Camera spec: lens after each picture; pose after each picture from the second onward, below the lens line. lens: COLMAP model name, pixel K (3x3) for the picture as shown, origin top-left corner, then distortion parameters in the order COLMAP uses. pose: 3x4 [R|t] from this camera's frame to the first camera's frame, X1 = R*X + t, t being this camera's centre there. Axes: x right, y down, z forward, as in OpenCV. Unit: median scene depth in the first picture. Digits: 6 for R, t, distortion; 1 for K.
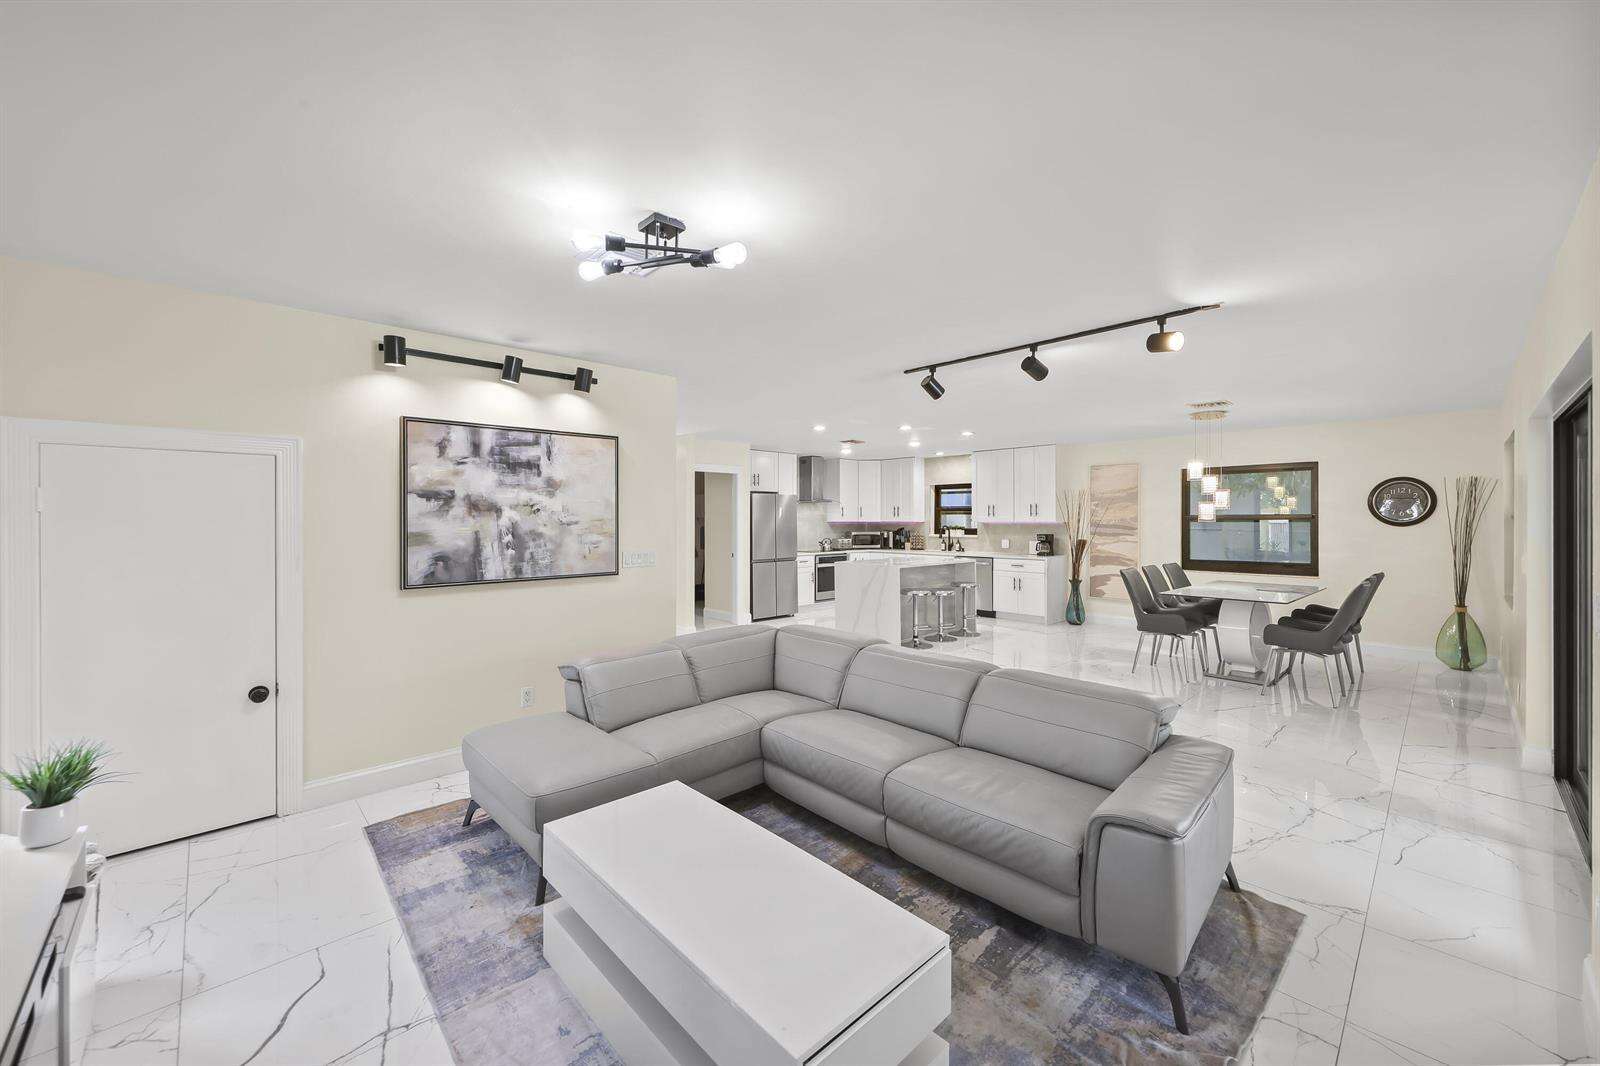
lens RADIAL K [[620.1, 0, 794.8], [0, 620.1, 527.7], [0, 0, 1]] dist [0.000784, 0.000215]
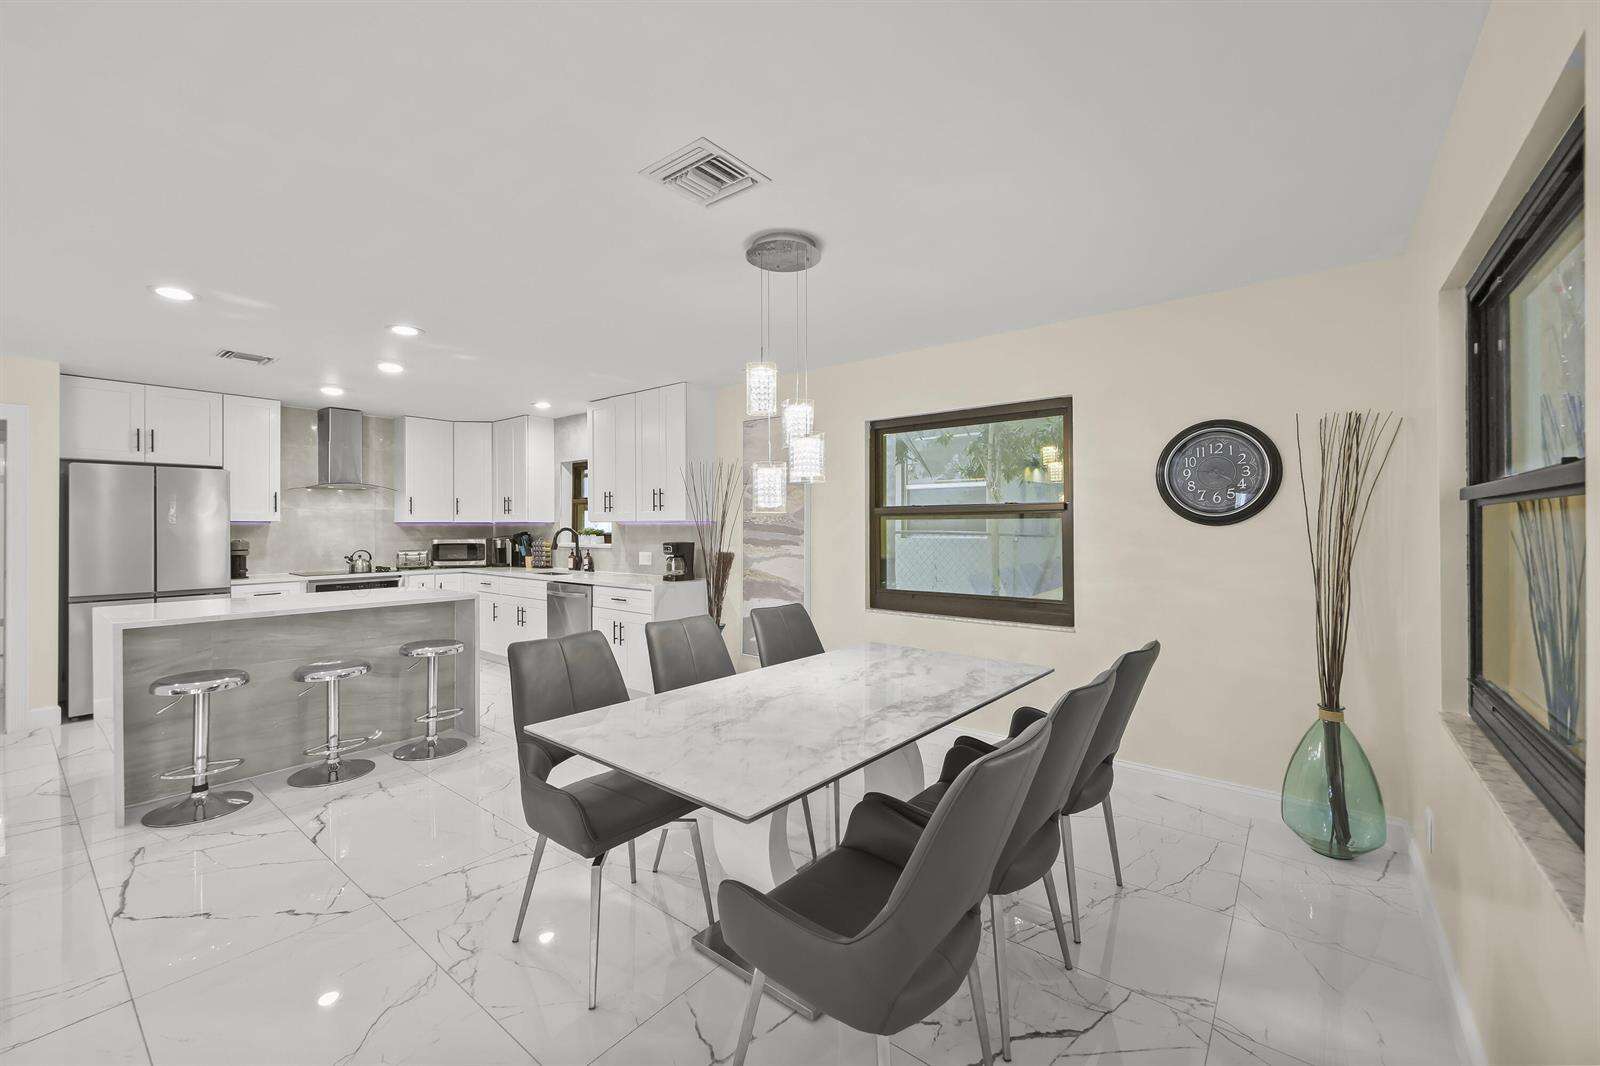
lens RADIAL K [[644.2, 0, 795.2], [0, 644.2, 527.9], [0, 0, 1]] dist [0.002284, 0.000475]
pose [[0.990585, 0.000447, 0.136896, 0.467873], [0.000892, 0.999952, -0.009723, 0.002933], [-0.136894, 0.009754, 0.990538, 0.441001]]
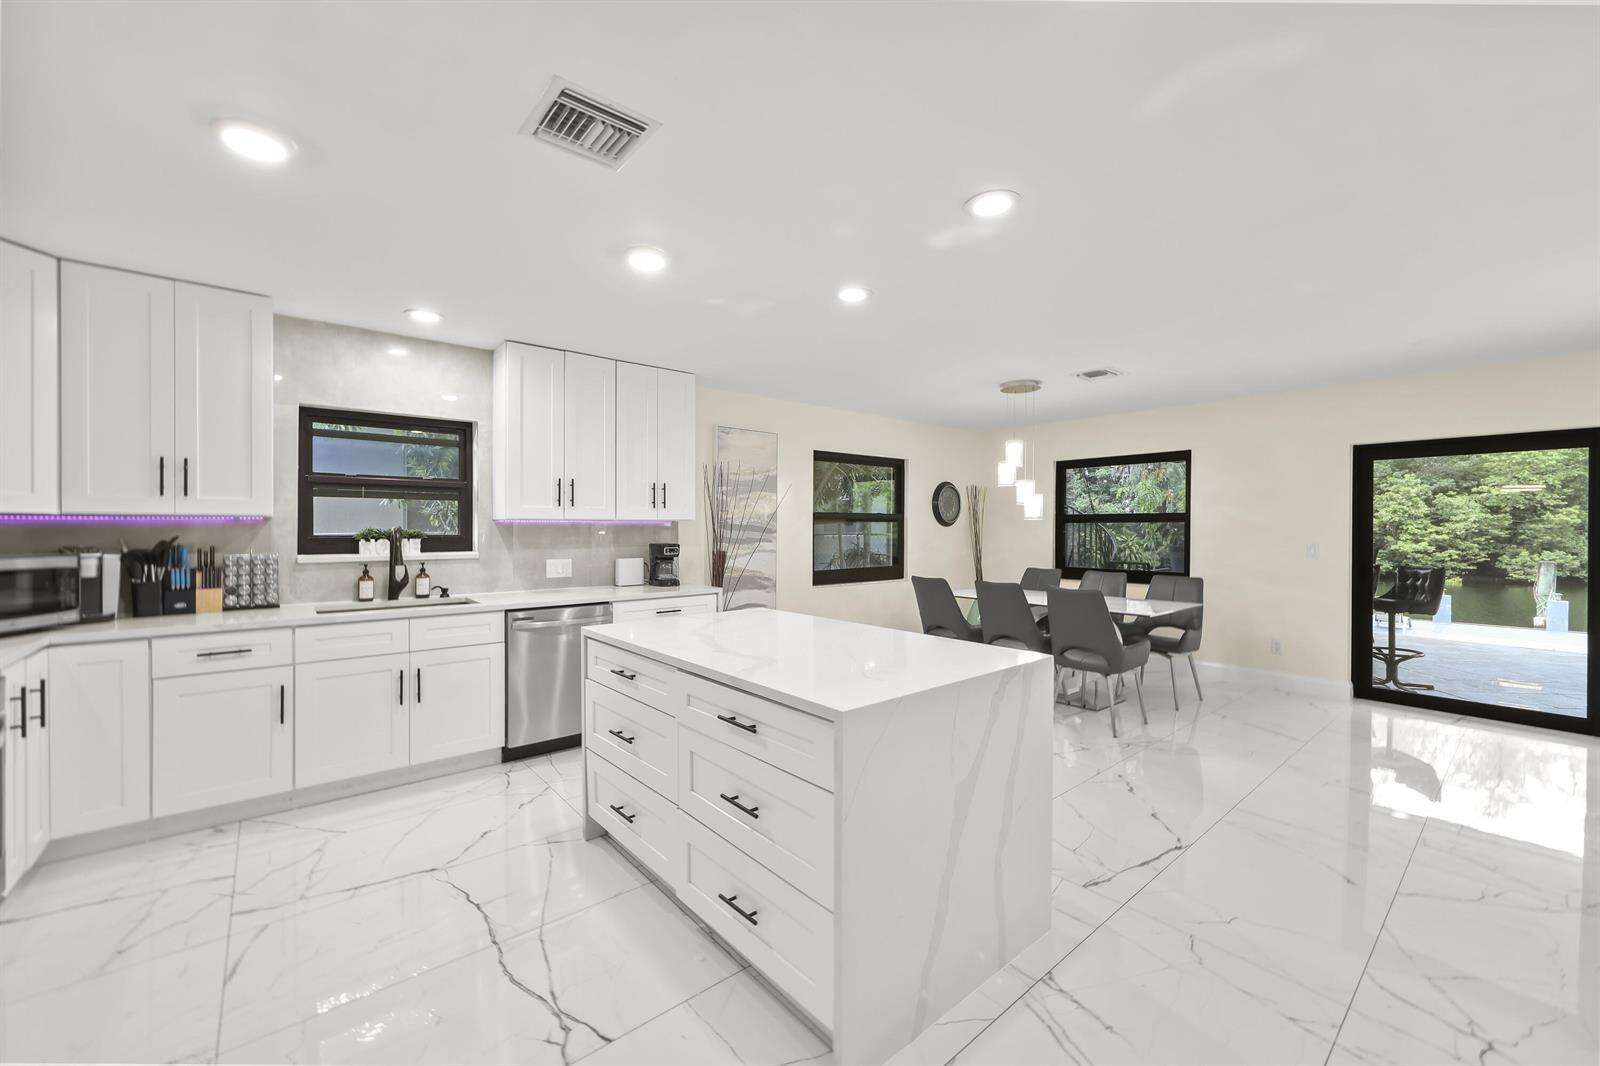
lens RADIAL K [[629.1, 0, 797.8], [0, 629.1, 530.9], [0, 0, 1]] dist [0.001479, 0.000245]
pose [[0.058860, -0.003878, 0.998259, -0.121959], [0.010863, 0.999936, 0.003244, -0.000944], [-0.998207, 0.010653, 0.058899, 0.937296]]
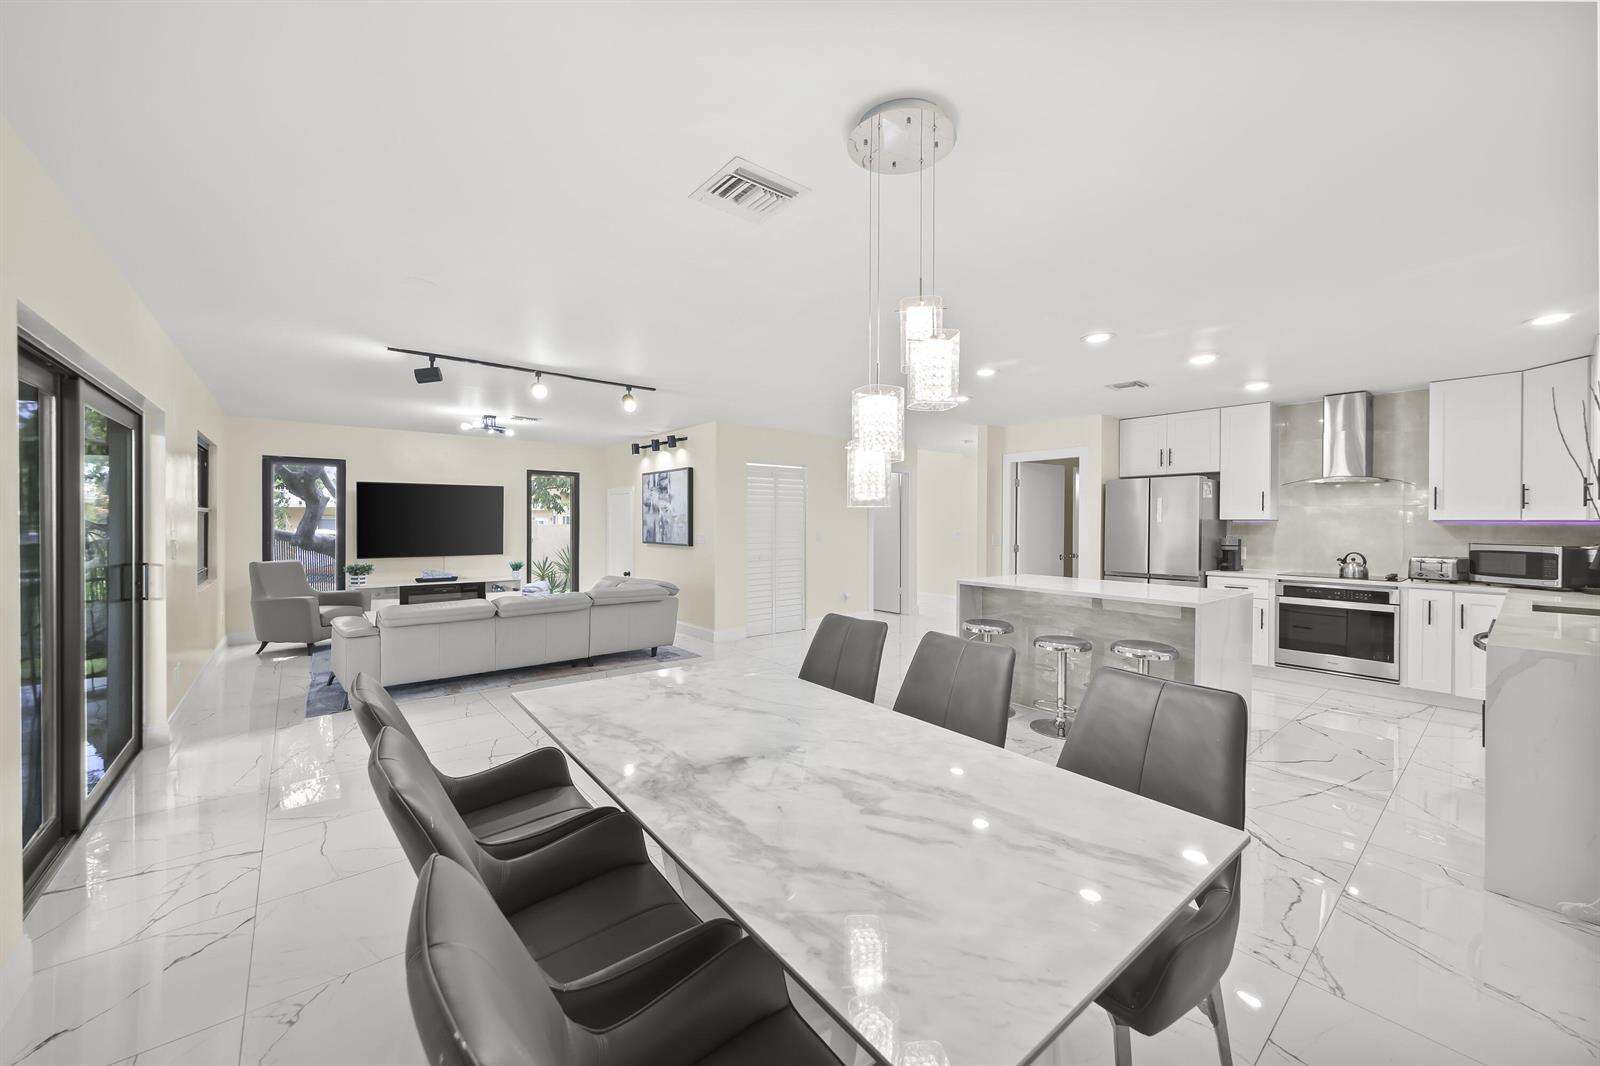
lens RADIAL K [[602.6, 0, 796.3], [0, 602.6, 526.5], [0, 0, 1]] dist [-0.001172, 0.000279]
pose [[-0.068612, 0.009782, -0.997595, 0.719905], [-0.017665, 0.999783, 0.011019, -0.001925], [0.997487, 0.018379, -0.068424, 0.735714]]
